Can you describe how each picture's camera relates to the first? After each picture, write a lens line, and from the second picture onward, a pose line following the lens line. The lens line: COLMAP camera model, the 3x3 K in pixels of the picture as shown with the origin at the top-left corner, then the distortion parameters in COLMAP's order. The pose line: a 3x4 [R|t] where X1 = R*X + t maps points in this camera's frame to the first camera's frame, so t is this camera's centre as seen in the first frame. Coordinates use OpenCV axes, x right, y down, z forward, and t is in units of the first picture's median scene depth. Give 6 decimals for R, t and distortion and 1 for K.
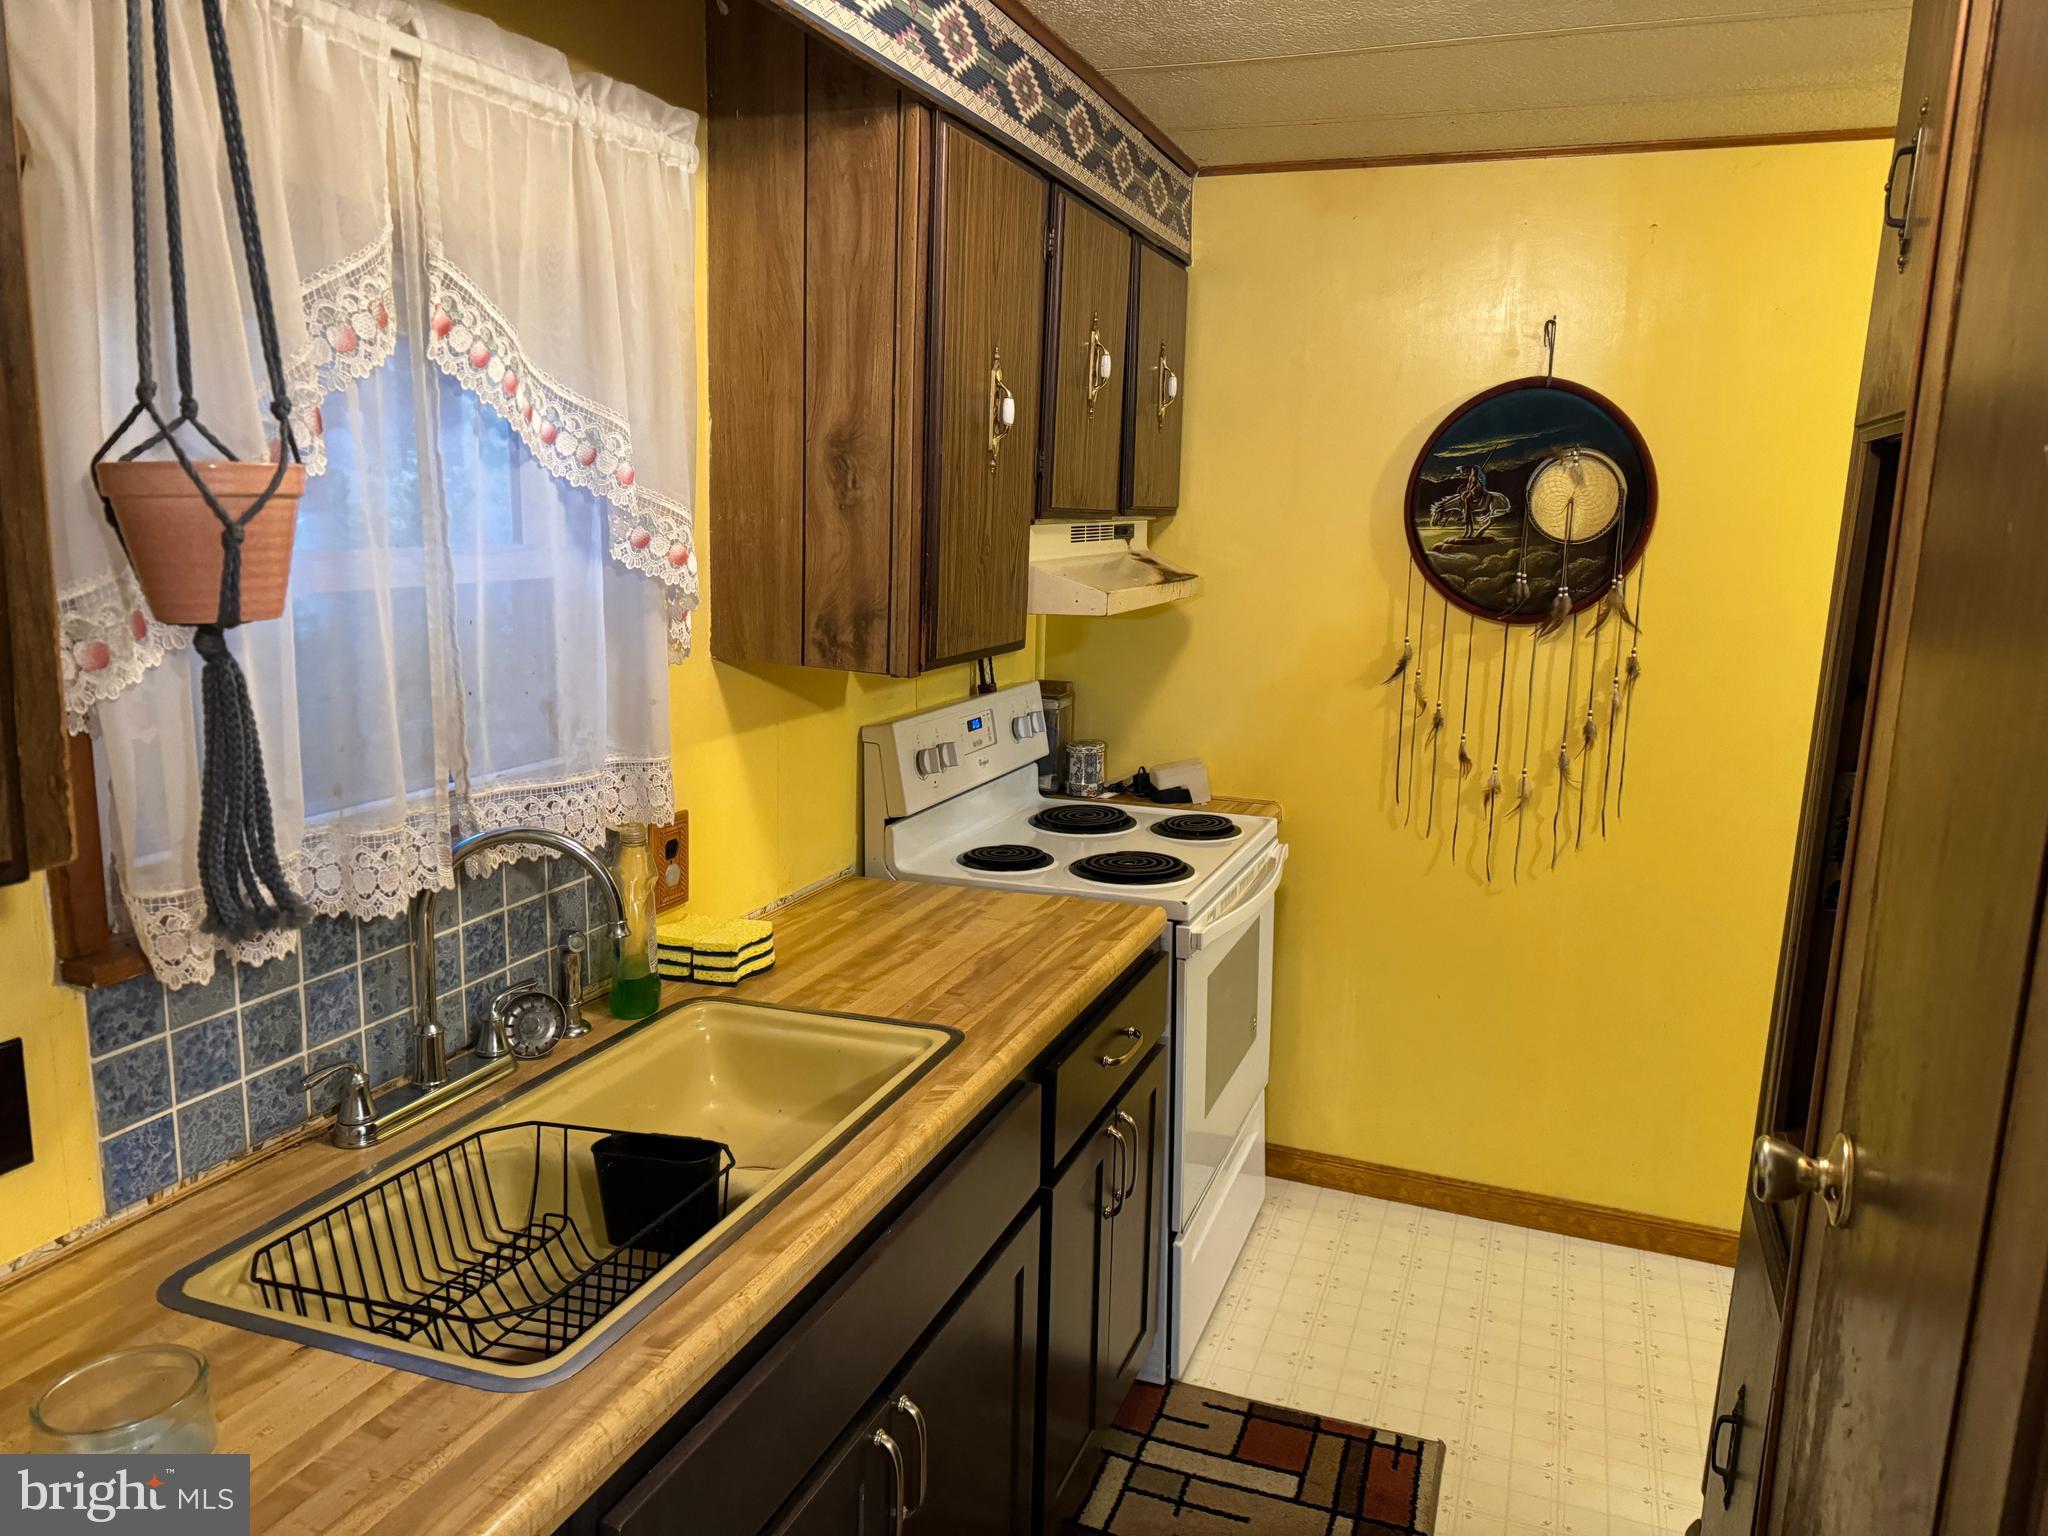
lens RADIAL K [[1444.0, 0, 1065.1], [0, 1444.0, 768.7], [0, 0, 1]] dist [0.077924, -0.073620]
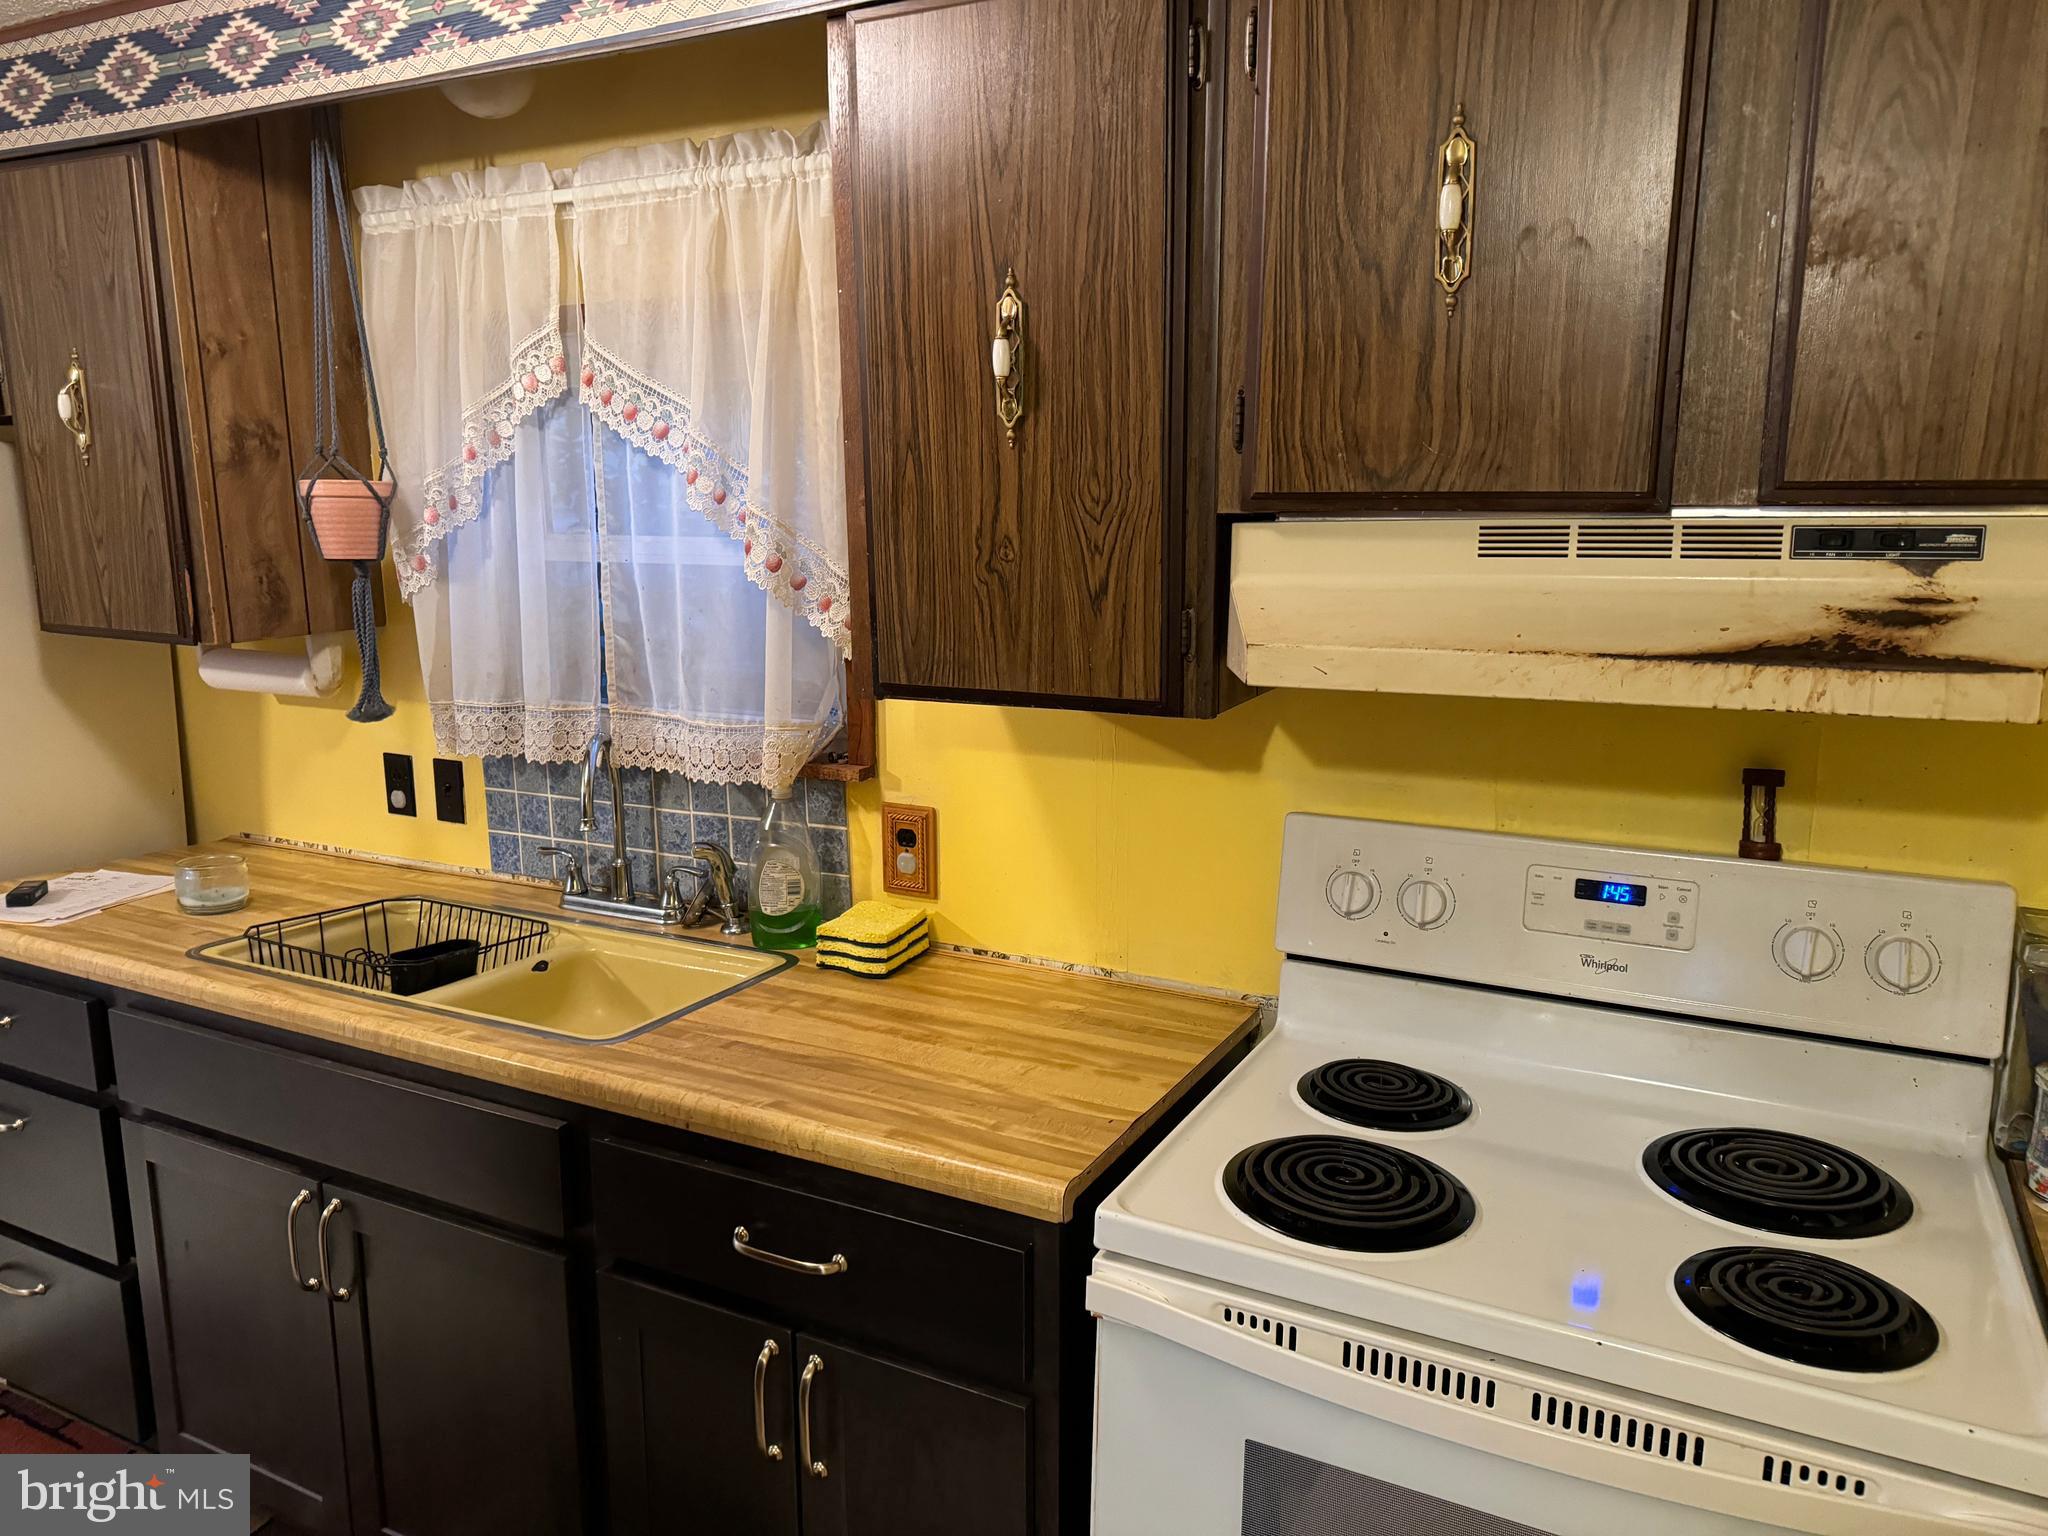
lens RADIAL K [[1444.0, 0, 1014.5], [0, 1444.0, 755.6], [0, 0, 1]] dist [0.077924, -0.073620]
pose [[-0.139650, 0.149702, -0.978819, 0.725134], [-0.180028, 0.968193, 0.173761, -0.196459], [0.973698, 0.200480, -0.108257, 1.205466]]
